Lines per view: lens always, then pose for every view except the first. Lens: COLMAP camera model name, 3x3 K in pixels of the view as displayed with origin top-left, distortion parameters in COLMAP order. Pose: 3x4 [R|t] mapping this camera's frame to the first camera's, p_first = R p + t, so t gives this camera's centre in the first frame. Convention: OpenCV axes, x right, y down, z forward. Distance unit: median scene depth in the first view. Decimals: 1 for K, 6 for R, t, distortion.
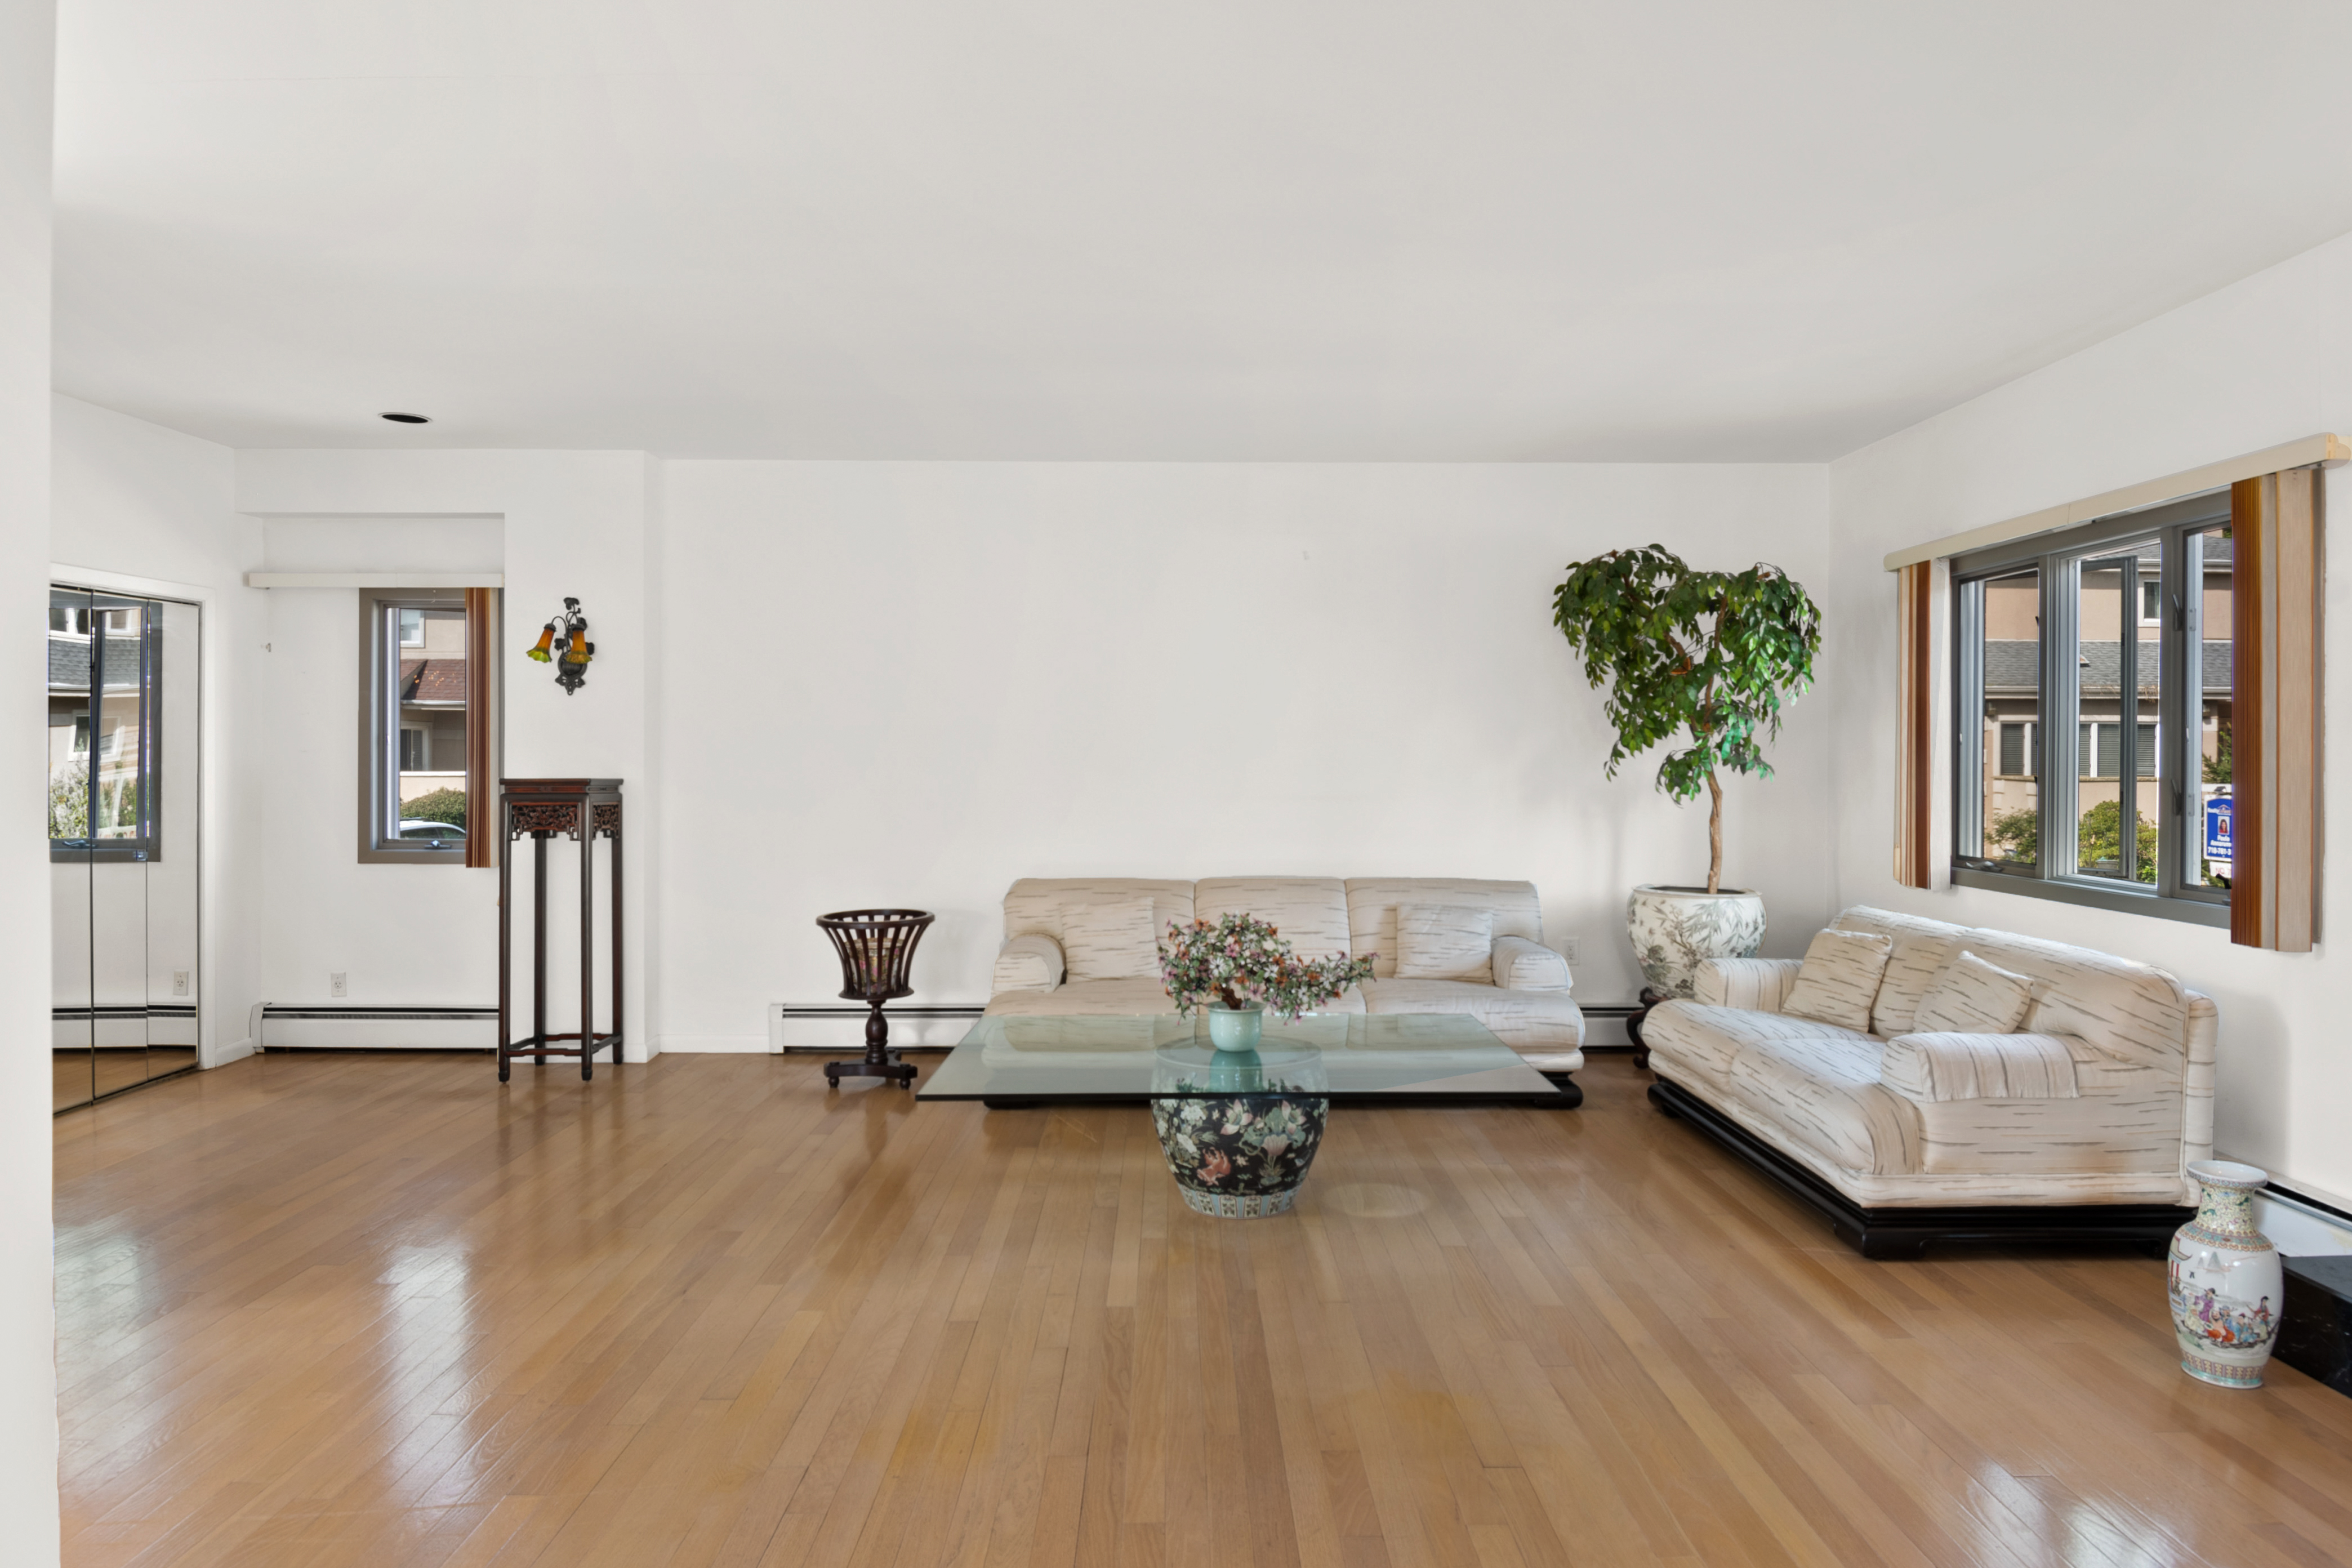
lens RADIAL K [[1373.3, 0, 1176.0], [0, 1373.3, 784.0], [0, 0, 1]] dist [0.004946, -0.019593]
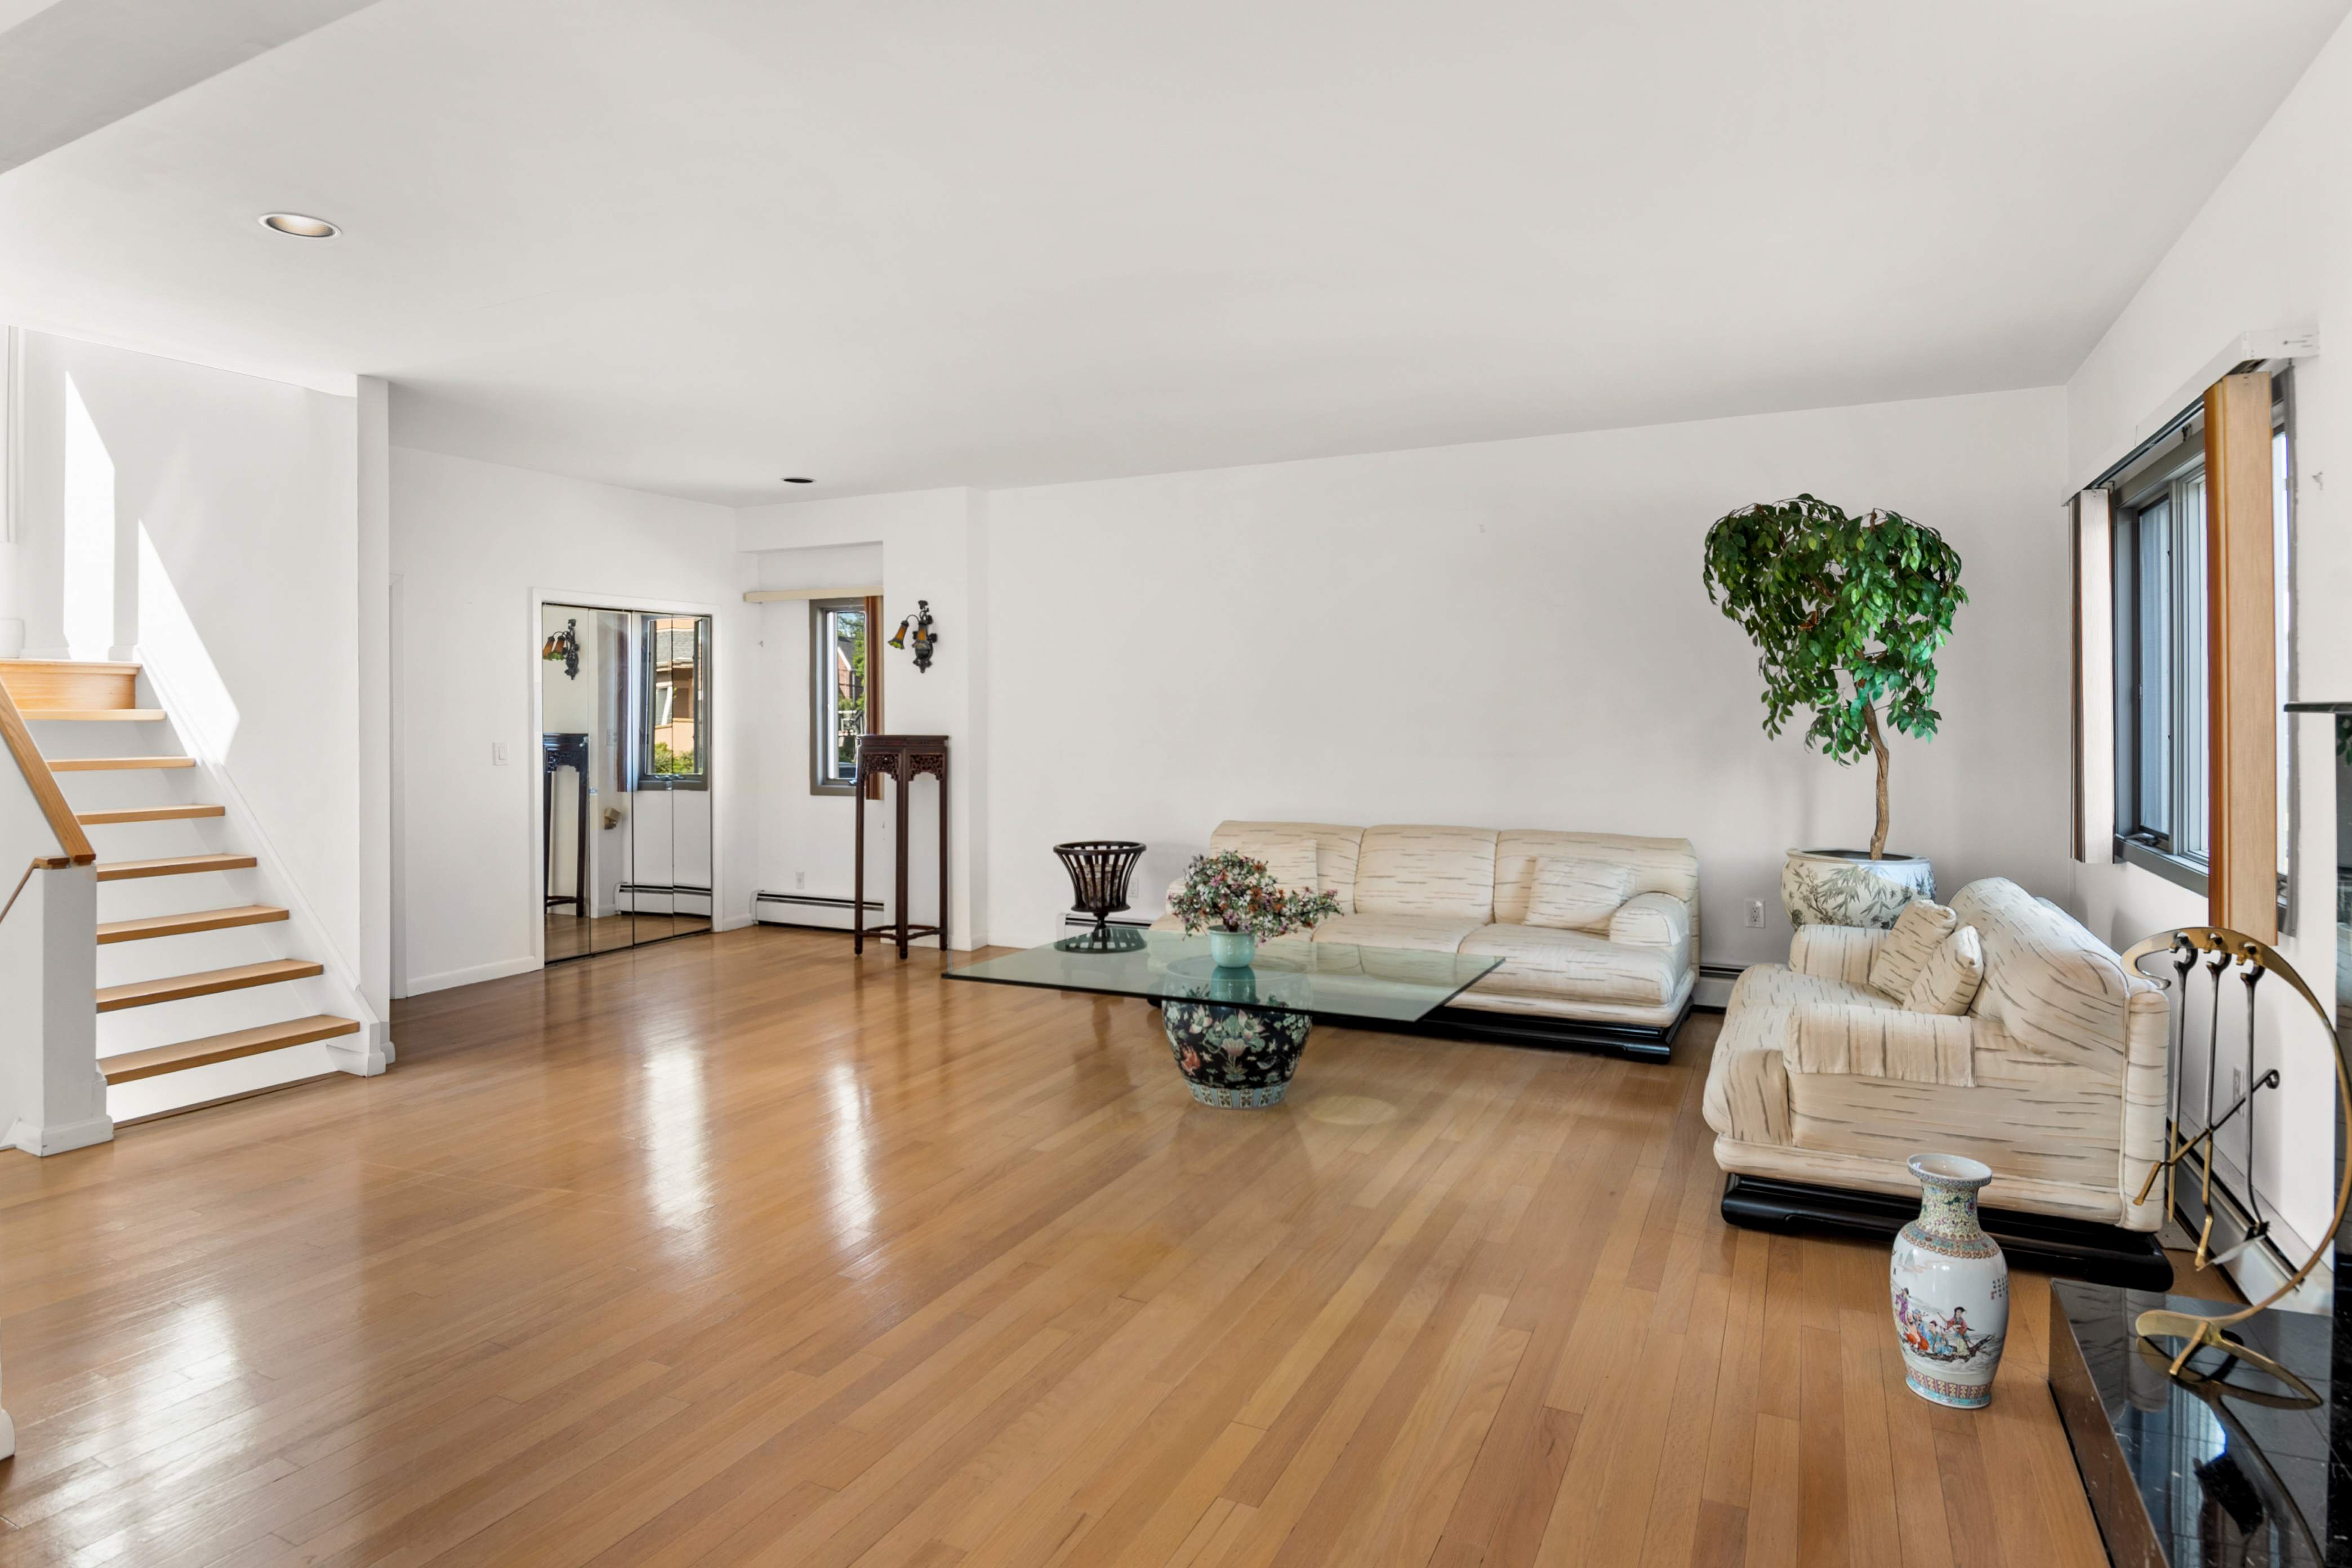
lens RADIAL K [[1274.6, 0, 1179.4], [0, 1274.6, 730.4], [0, 0, 1]] dist [-0.002982, -0.000943]
pose [[0.892048, 0.000548, -0.451940, 0.387792], [-0.004490, 0.999961, -0.007651, 0.000073], [0.451918, 0.008854, 0.892015, 0.001999]]
